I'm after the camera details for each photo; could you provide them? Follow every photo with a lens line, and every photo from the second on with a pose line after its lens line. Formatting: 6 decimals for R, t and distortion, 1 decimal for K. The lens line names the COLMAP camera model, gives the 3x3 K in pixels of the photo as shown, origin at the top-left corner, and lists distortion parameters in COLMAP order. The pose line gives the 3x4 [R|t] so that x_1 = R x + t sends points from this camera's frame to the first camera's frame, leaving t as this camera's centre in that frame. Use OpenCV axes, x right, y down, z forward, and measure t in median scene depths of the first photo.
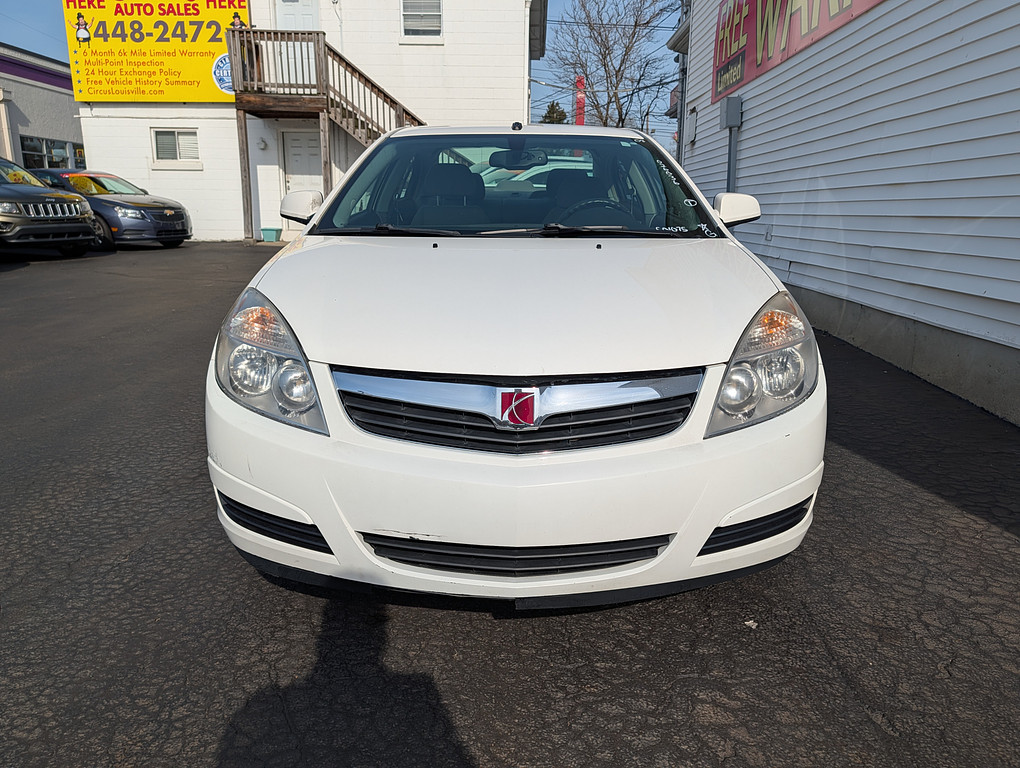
lens RADIAL K [[740.5, 0, 512.0], [0, 740.5, 387.9], [0, 0, 1]] dist [0.012148, -0.012218]
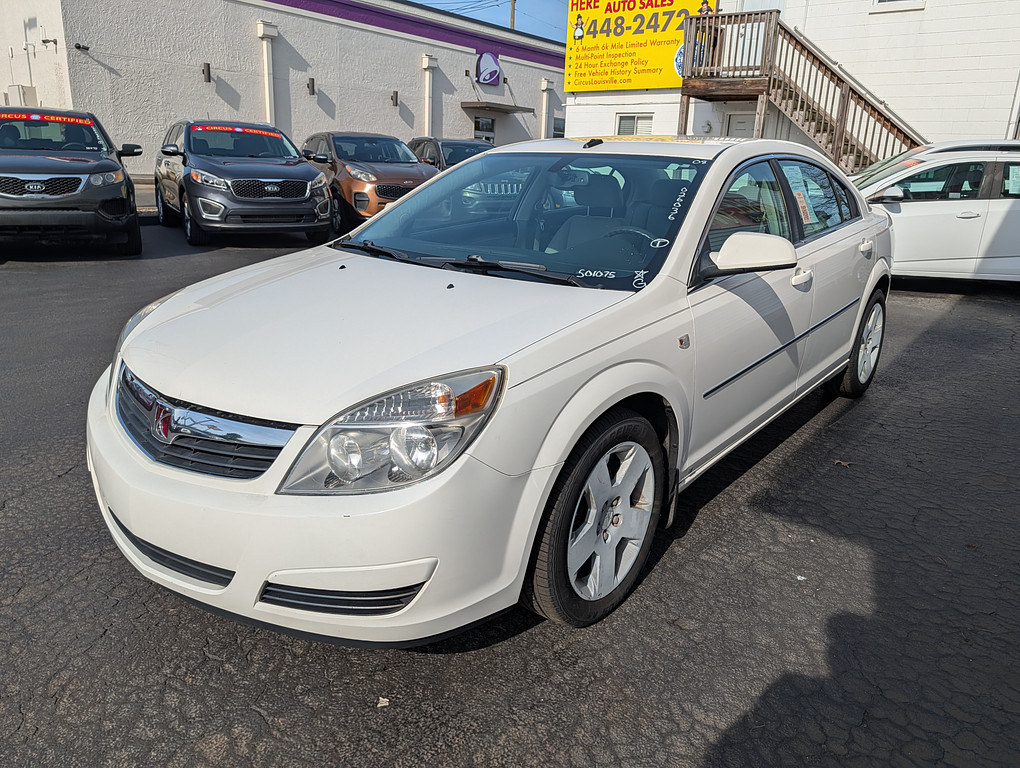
lens RADIAL K [[740.5, 0, 511.7], [0, 740.5, 375.3], [0, 0, 1]] dist [0.012148, -0.012218]
pose [[0.780807, 0.189161, -0.595449, 0.128450], [-0.178477, 0.980882, 0.077569, -0.026884], [0.598738, 0.045708, 0.799640, 0.043451]]
